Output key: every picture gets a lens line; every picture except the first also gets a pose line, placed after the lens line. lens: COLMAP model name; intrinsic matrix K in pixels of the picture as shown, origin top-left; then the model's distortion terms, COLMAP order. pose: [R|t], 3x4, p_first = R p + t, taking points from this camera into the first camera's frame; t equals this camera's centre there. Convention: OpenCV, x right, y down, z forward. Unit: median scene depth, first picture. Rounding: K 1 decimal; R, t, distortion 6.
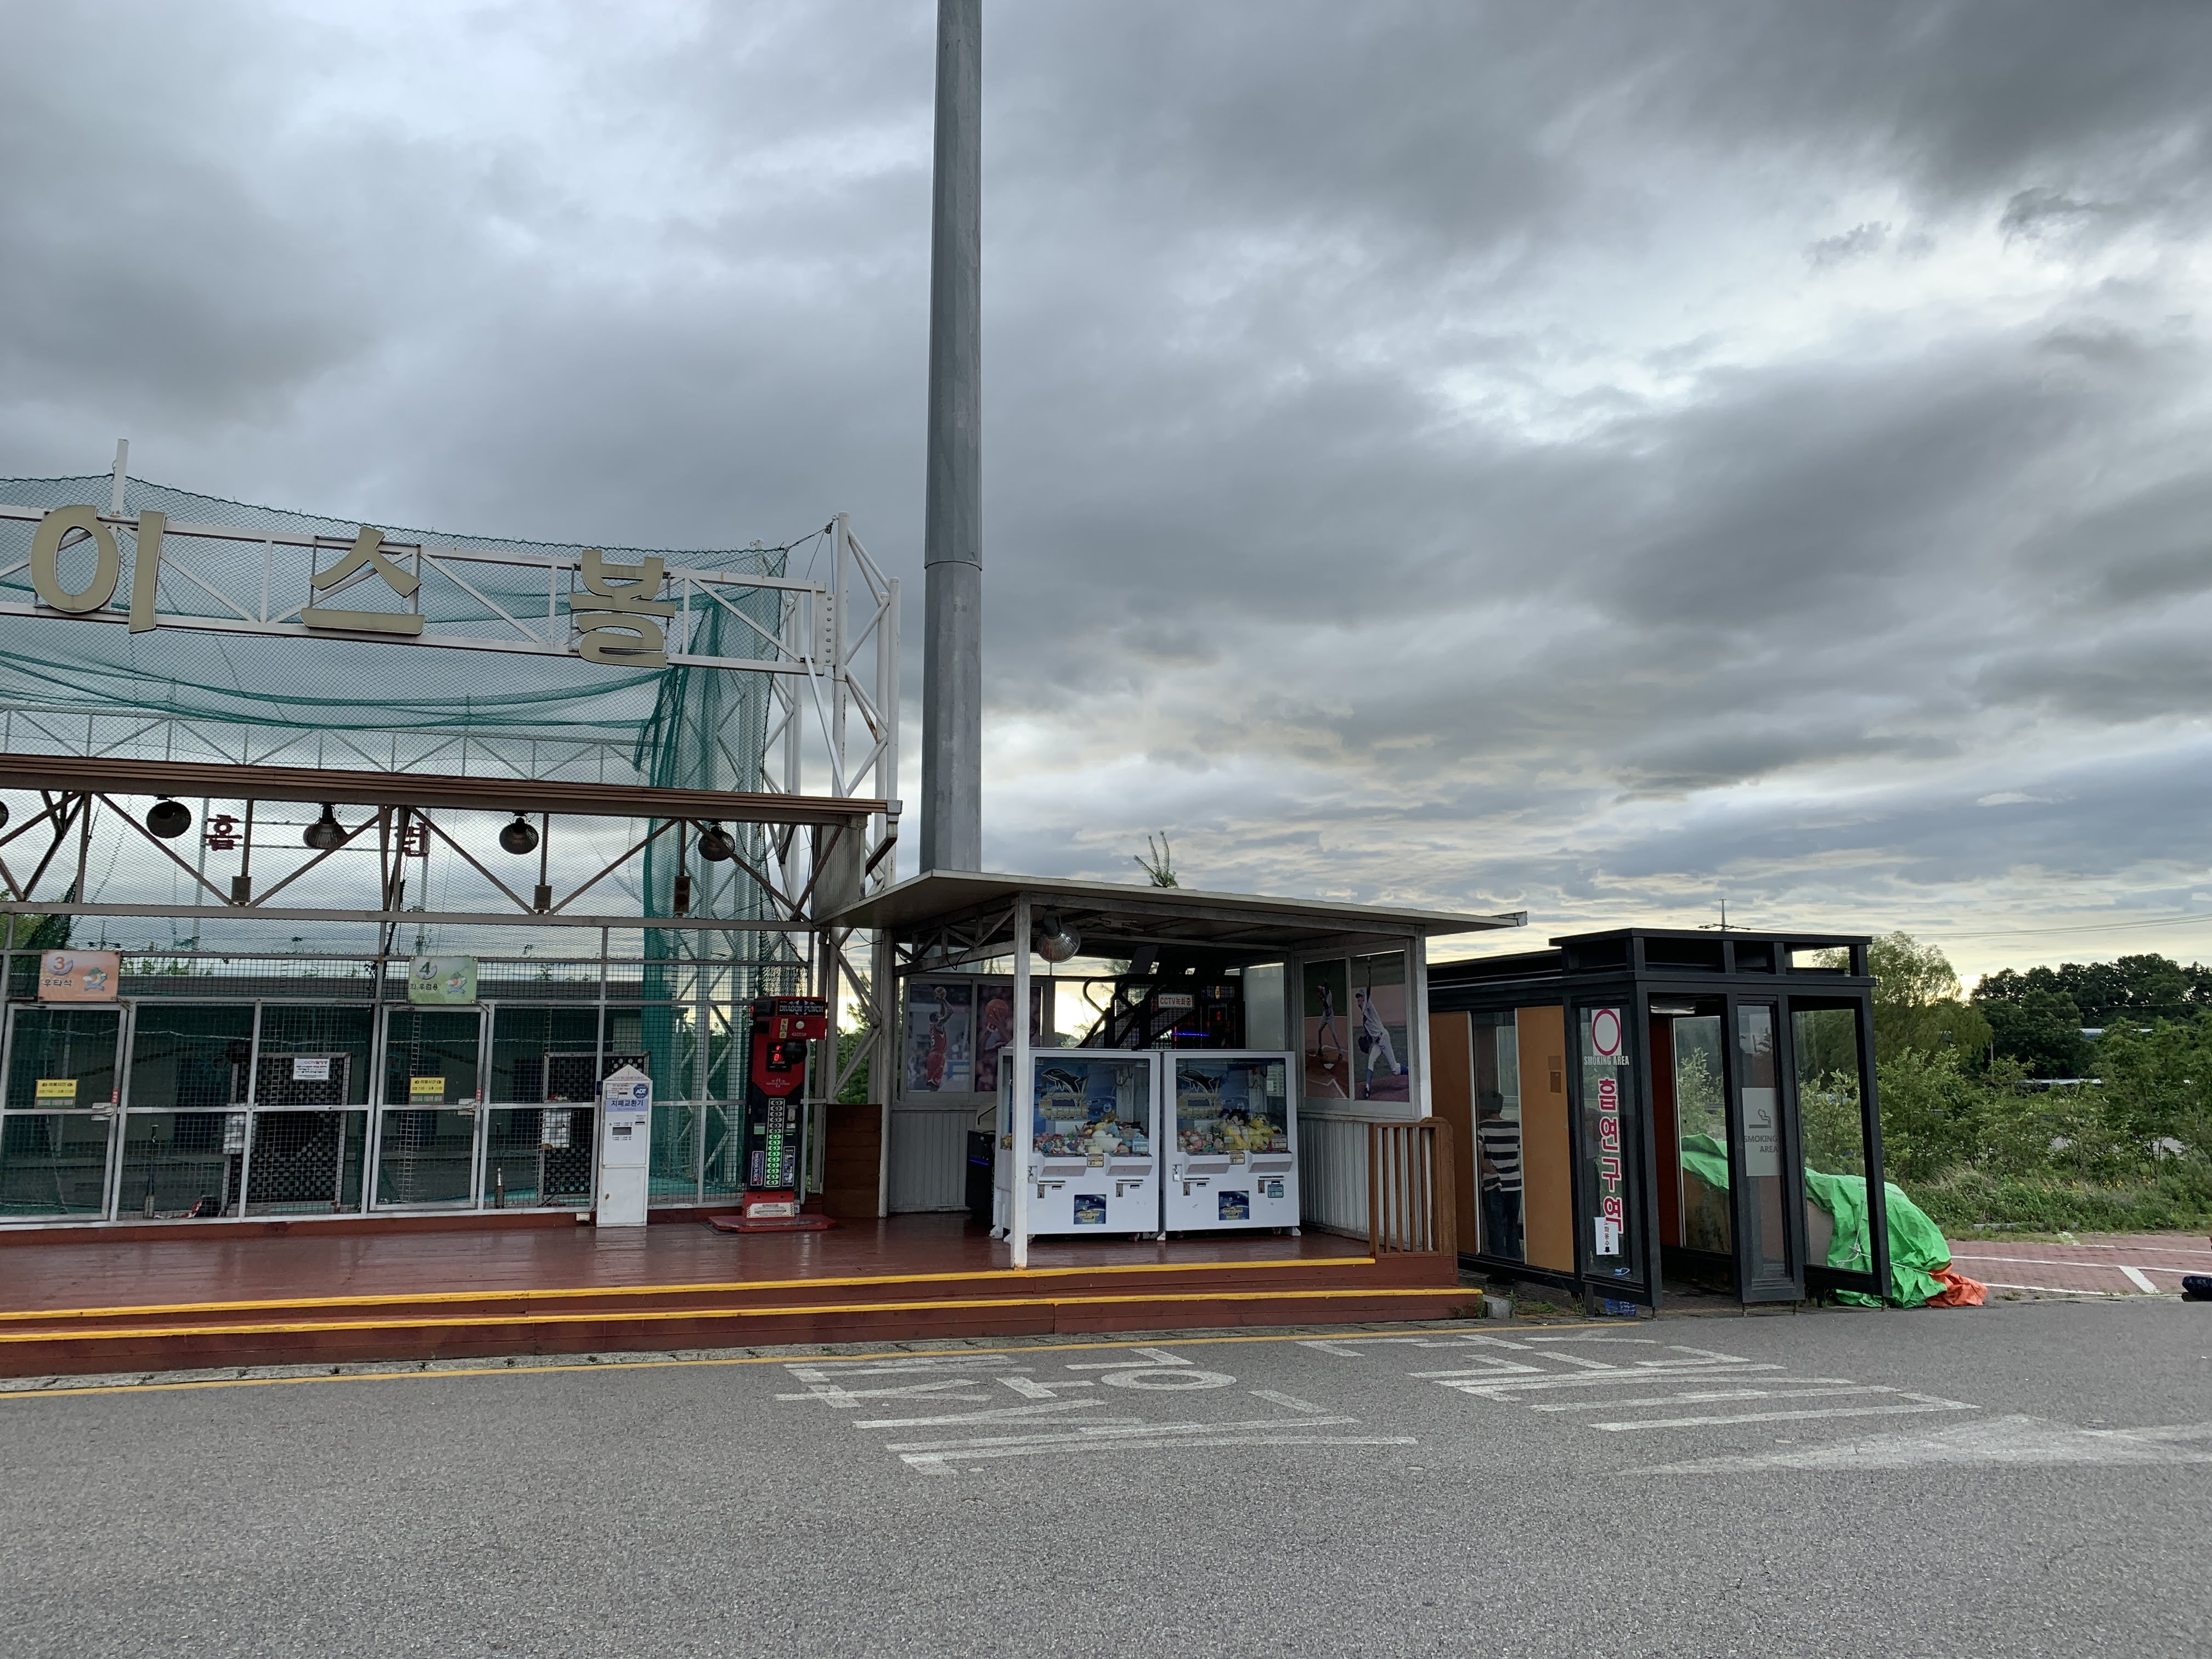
lens RADIAL K [[1255.2, 0, 1106.0], [0, 1255.2, 829.5], [0, 0, 1]] dist [0.000515, 0.000117]
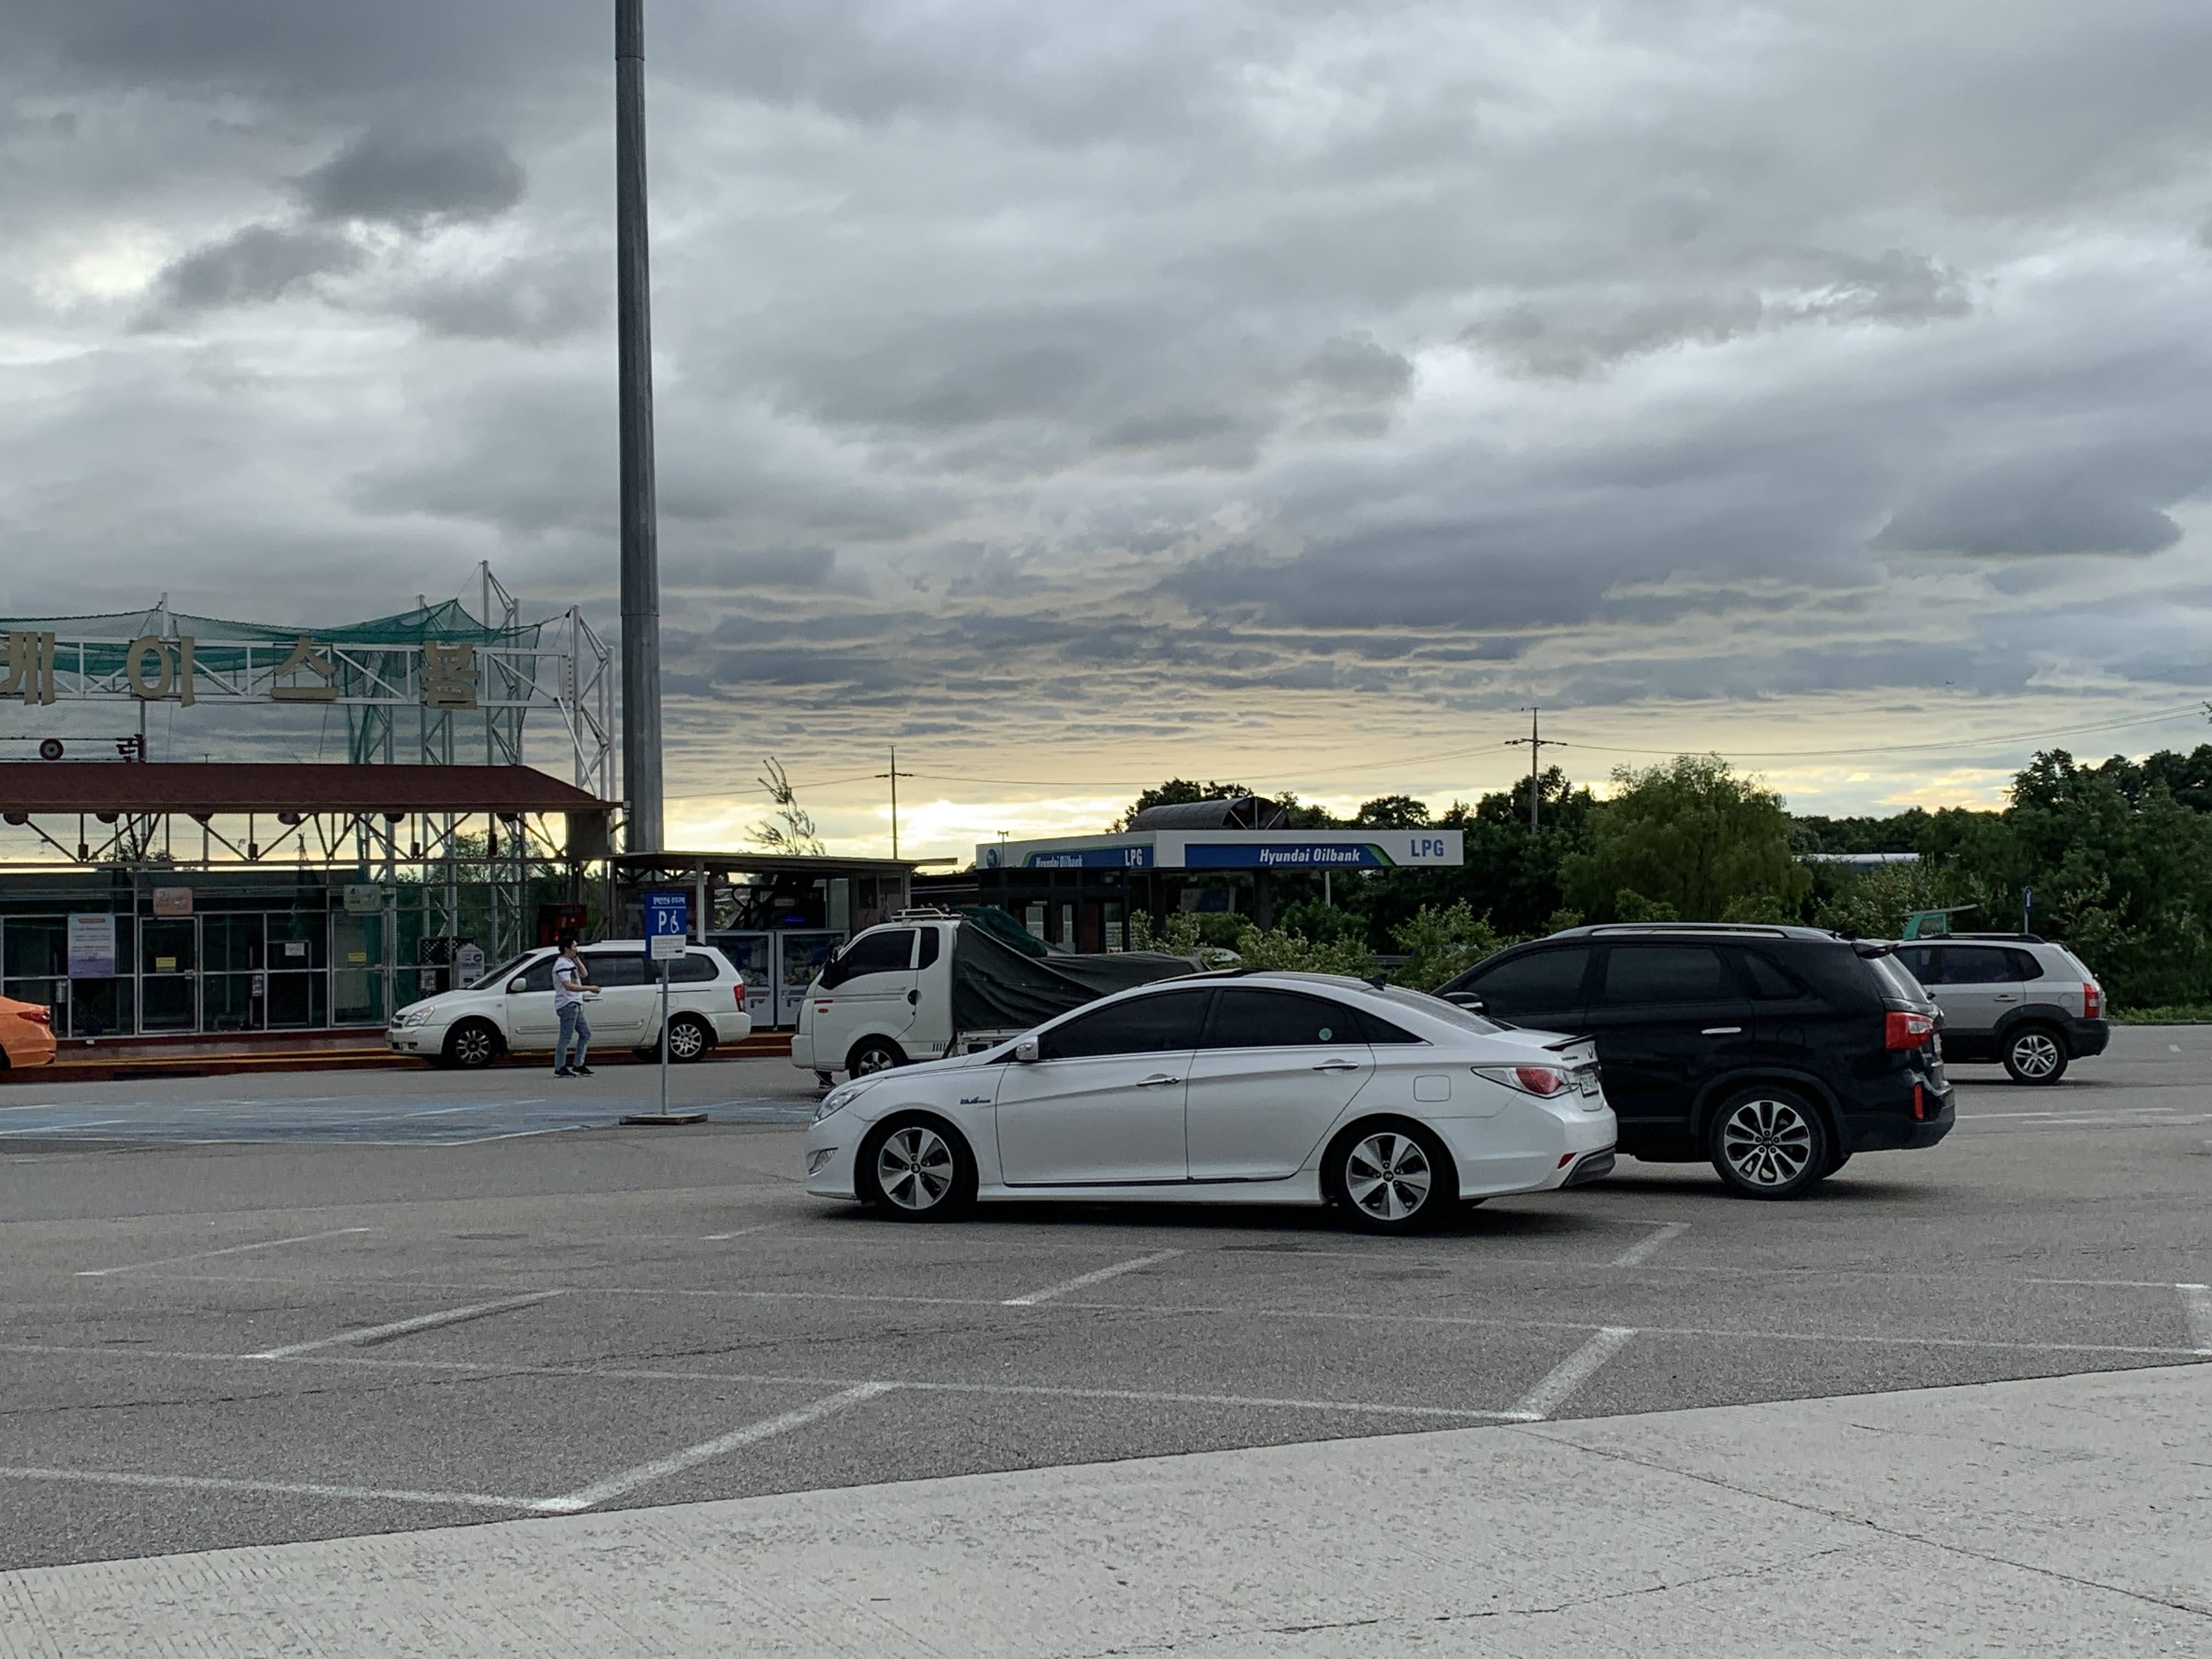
lens RADIAL K [[2815.8, 0, 1106.0], [0, 2815.8, 829.5], [0, 0, 1]] dist [0.006534, -0.002120]
pose [[0.993071, -0.013379, 0.116748, 0.044083], [-0.005240, 0.987469, 0.157729, -0.596629], [-0.117396, -0.157248, 0.980557, -2.943858]]
